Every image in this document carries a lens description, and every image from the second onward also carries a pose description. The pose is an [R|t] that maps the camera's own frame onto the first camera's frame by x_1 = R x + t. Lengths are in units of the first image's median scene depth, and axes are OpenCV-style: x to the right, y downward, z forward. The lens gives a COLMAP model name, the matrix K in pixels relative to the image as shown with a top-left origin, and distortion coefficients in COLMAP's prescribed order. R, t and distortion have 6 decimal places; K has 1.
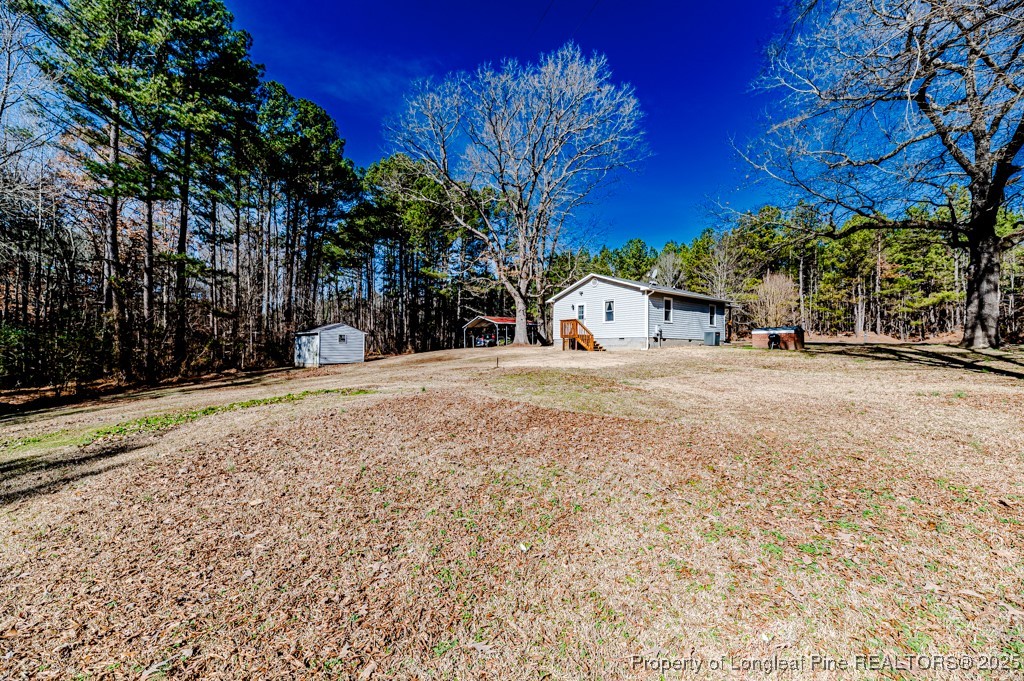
lens RADIAL K [[406.9, 0, 507.0], [0, 406.9, 338.6], [0, 0, 1]] dist [0.003039, -0.000175]
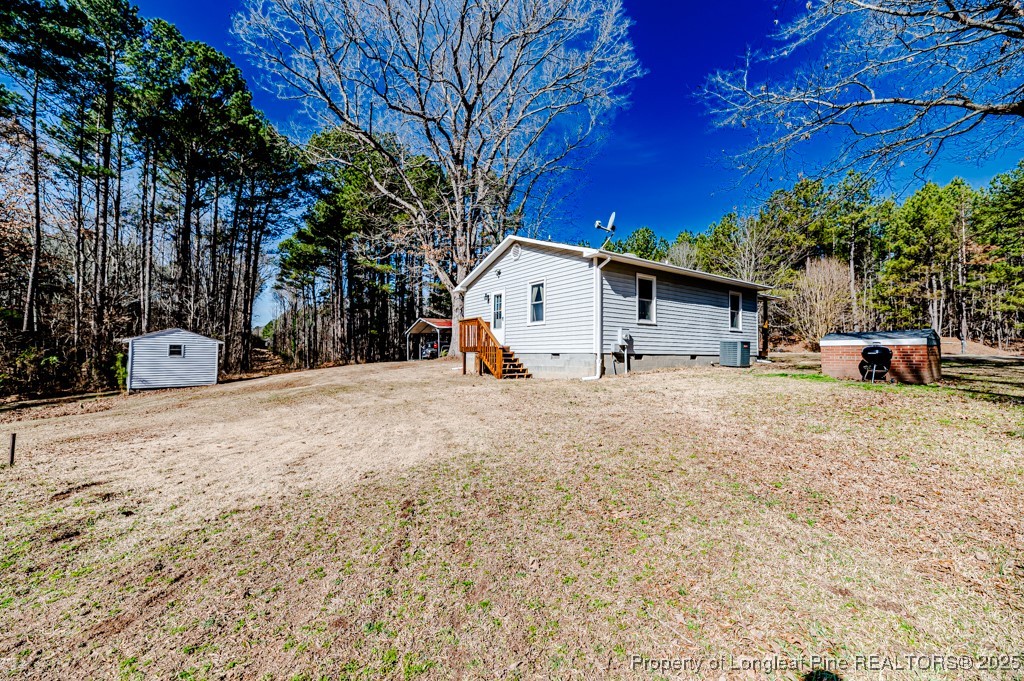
lens RADIAL K [[398.1, 0, 510.2], [0, 398.1, 337.4], [0, 0, 1]] dist [0.007131, -0.000049]
pose [[0.998803, -0.002599, -0.048841, 0.204310], [0.001883, 0.999890, -0.014713, -0.012151], [0.048874, 0.014603, 0.998698, 0.402851]]
